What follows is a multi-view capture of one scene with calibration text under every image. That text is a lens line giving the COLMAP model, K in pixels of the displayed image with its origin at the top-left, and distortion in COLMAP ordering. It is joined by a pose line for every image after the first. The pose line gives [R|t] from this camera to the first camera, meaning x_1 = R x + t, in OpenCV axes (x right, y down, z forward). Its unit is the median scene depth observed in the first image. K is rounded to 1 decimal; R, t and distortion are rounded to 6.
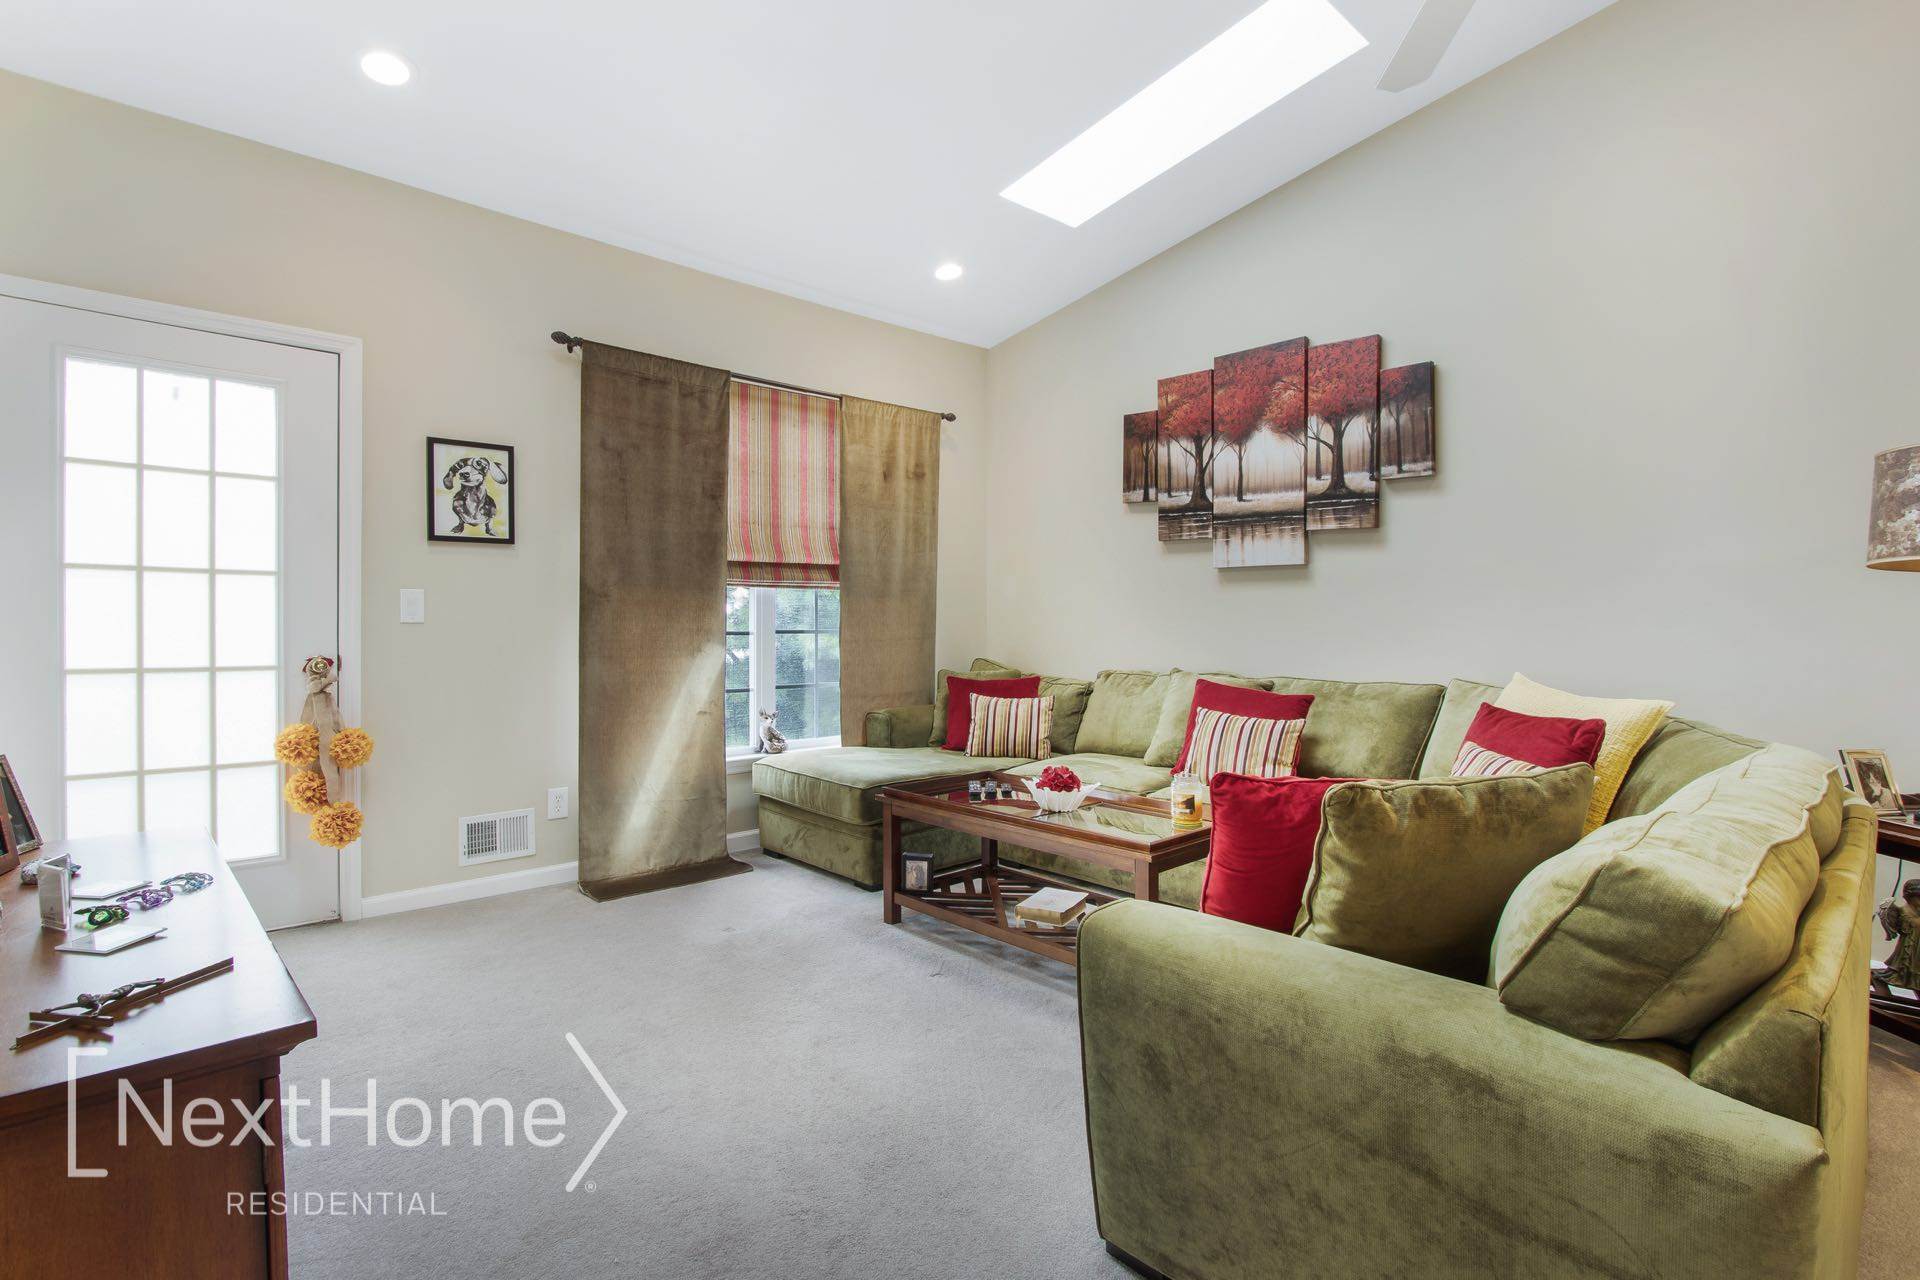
lens RADIAL K [[909.7, 0, 962.2], [0, 909.7, 616.0], [0, 0, 1]] dist [0.008830, -0.000236]
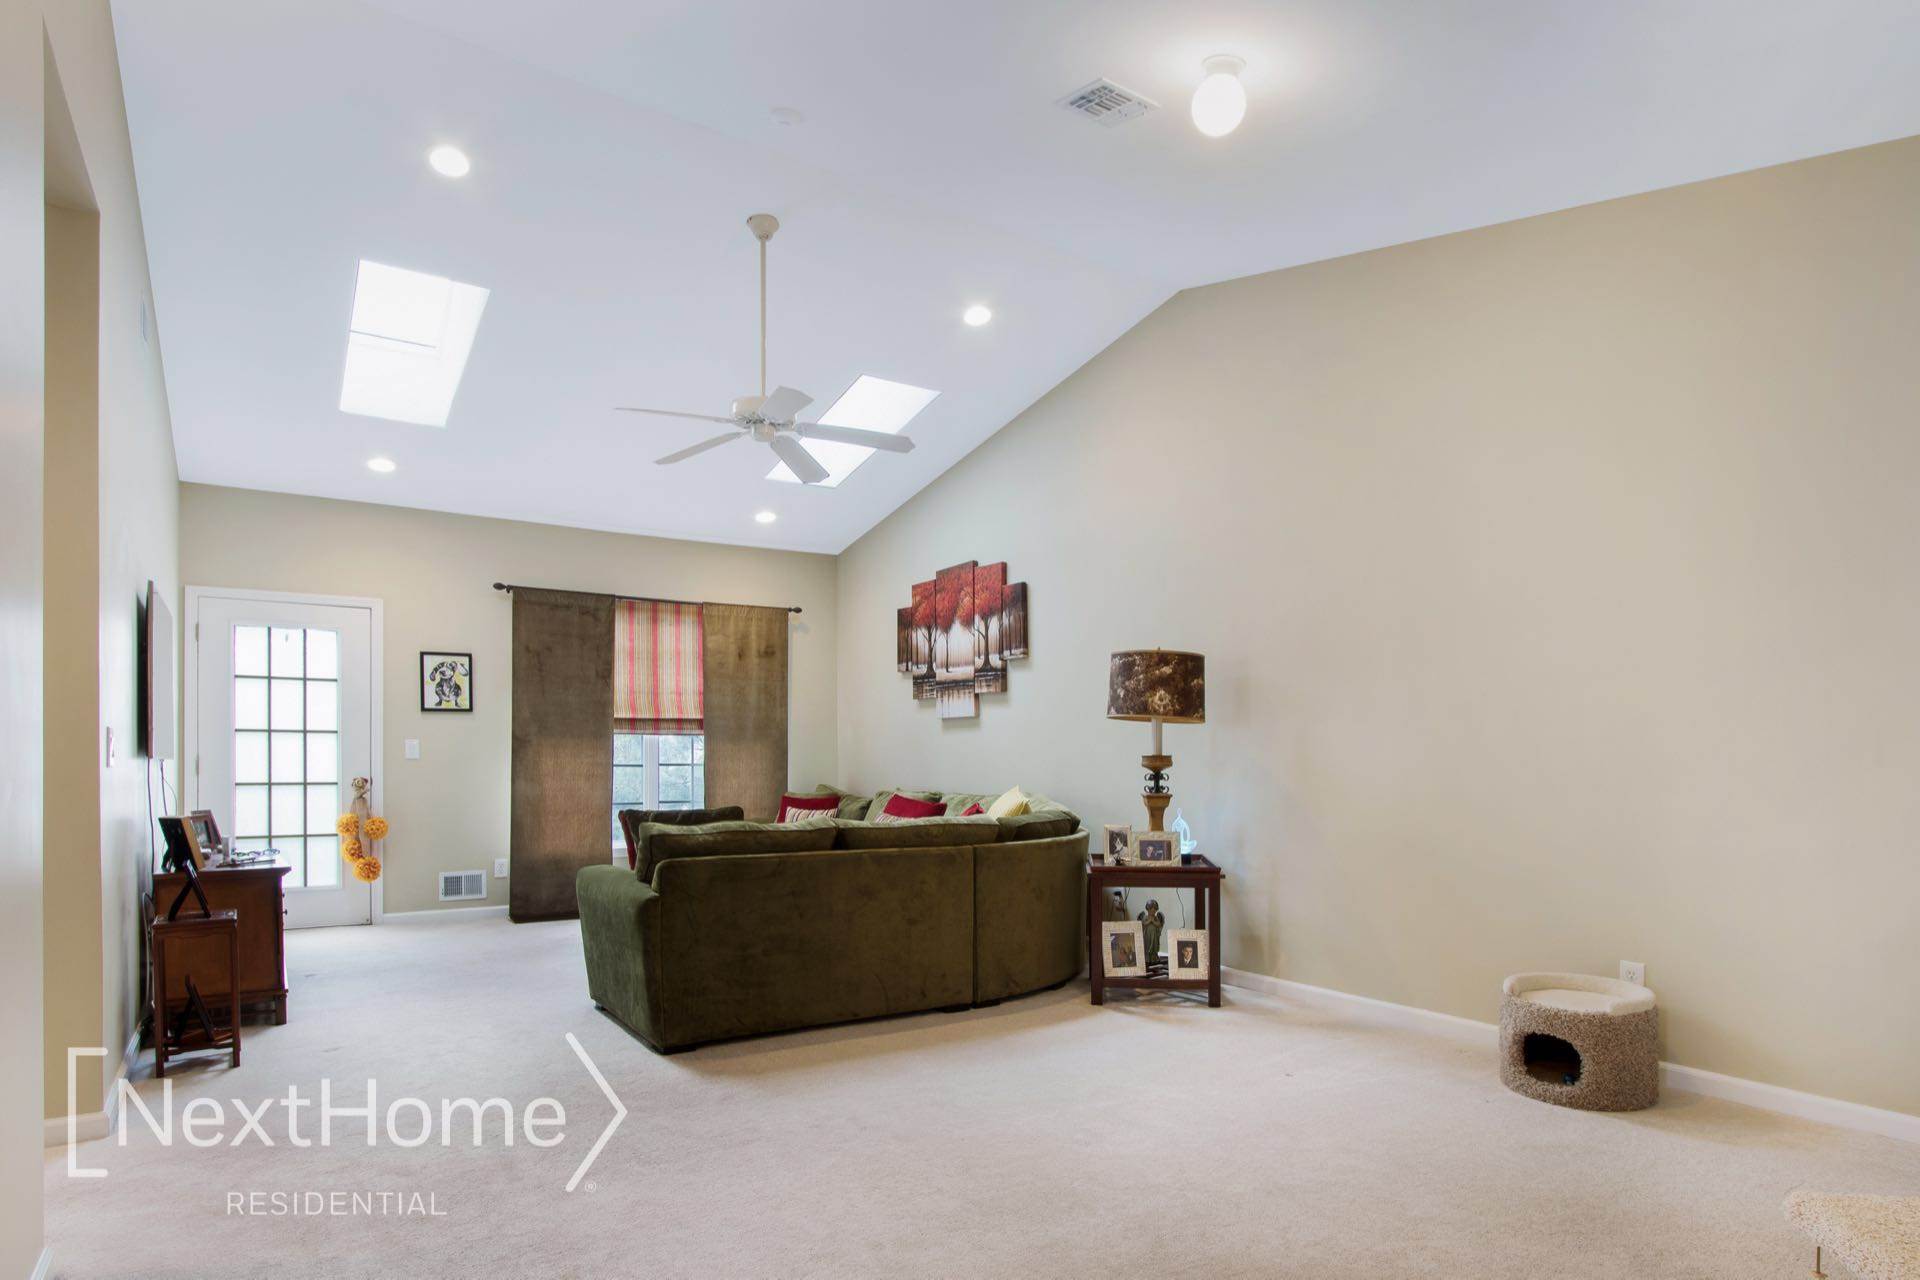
lens RADIAL K [[990.2, 0, 960.8], [0, 990.2, 753.6], [0, 0, 1]] dist [0.002401, 0.000391]
pose [[0.985101, -0.006295, -0.171860, 0.628702], [0.006069, 0.999980, -0.001841, 0.005804], [0.171868, 0.000770, 0.985120, -0.569000]]
